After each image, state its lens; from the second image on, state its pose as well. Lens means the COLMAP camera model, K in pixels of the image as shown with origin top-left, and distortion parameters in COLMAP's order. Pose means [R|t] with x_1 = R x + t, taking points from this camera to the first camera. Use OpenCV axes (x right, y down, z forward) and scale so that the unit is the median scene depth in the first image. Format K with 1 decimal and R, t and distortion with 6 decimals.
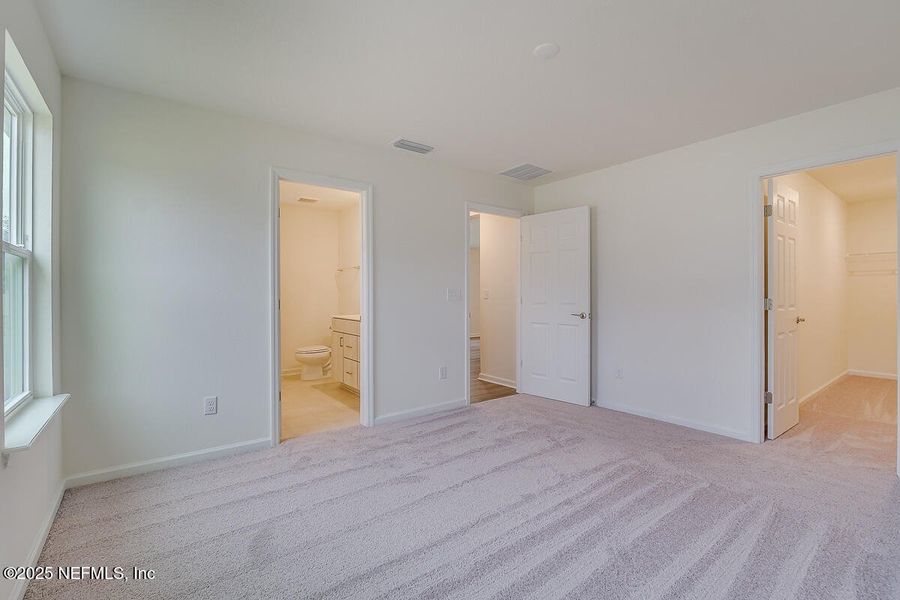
lens RADIAL K [[407.2, 0, 446.4], [0, 407.2, 293.8], [0, 0, 1]] dist [-0.011358, -0.000052]
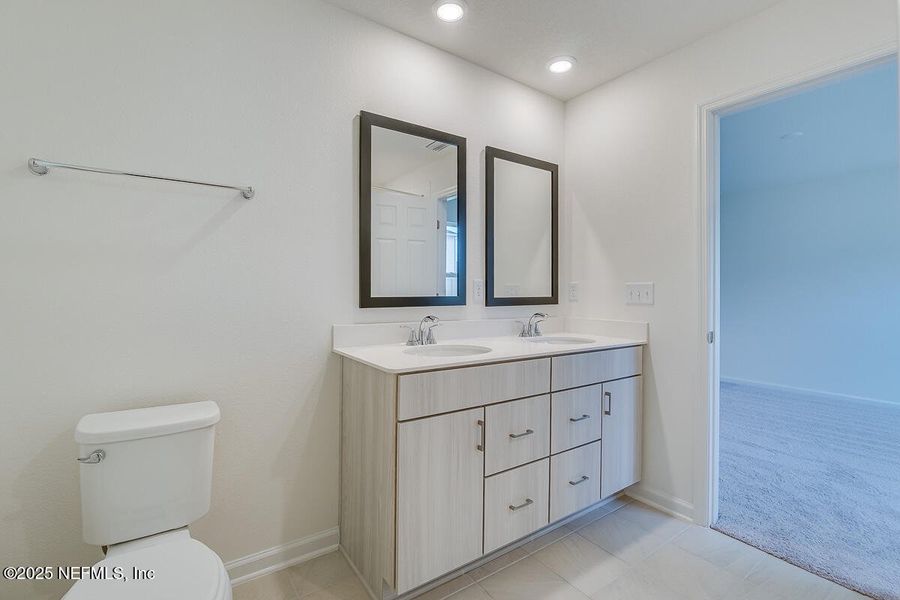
lens RADIAL K [[407.2, 0, 446.4], [0, 407.2, 293.8], [0, 0, 1]] dist [-0.011358, -0.000052]
pose [[0.044027, -0.004752, 0.999019, -0.503596], [-0.005336, 0.999973, 0.004992, 0.003135], [-0.999016, -0.005550, 0.044001, 0.874867]]
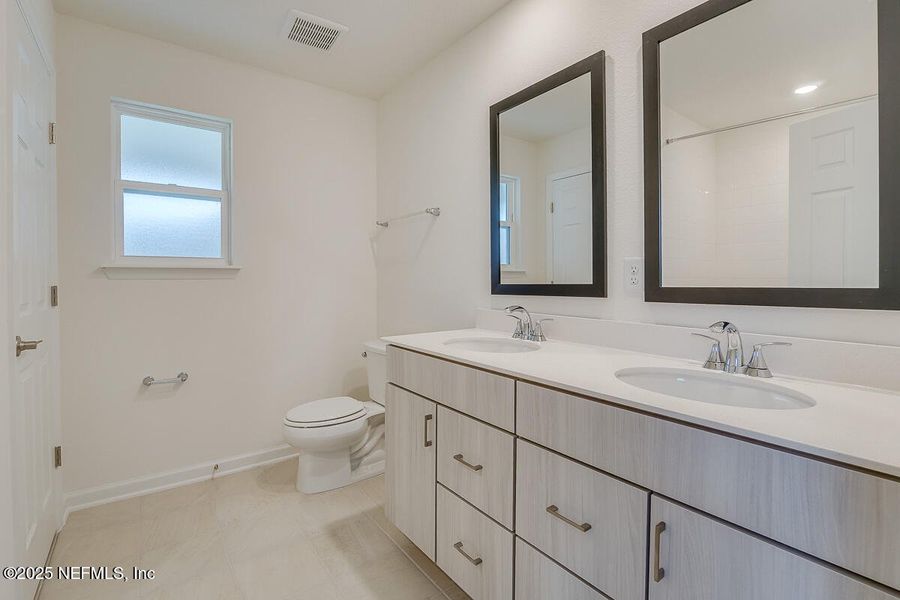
lens RADIAL K [[407.2, 0, 446.4], [0, 407.2, 293.8], [0, 0, 1]] dist [-0.011358, -0.000052]
pose [[0.999977, 0.006372, 0.002227, -0.213058], [-0.006437, 0.999521, 0.030265, 0.006239], [-0.002033, -0.030279, 0.999539, 0.605313]]
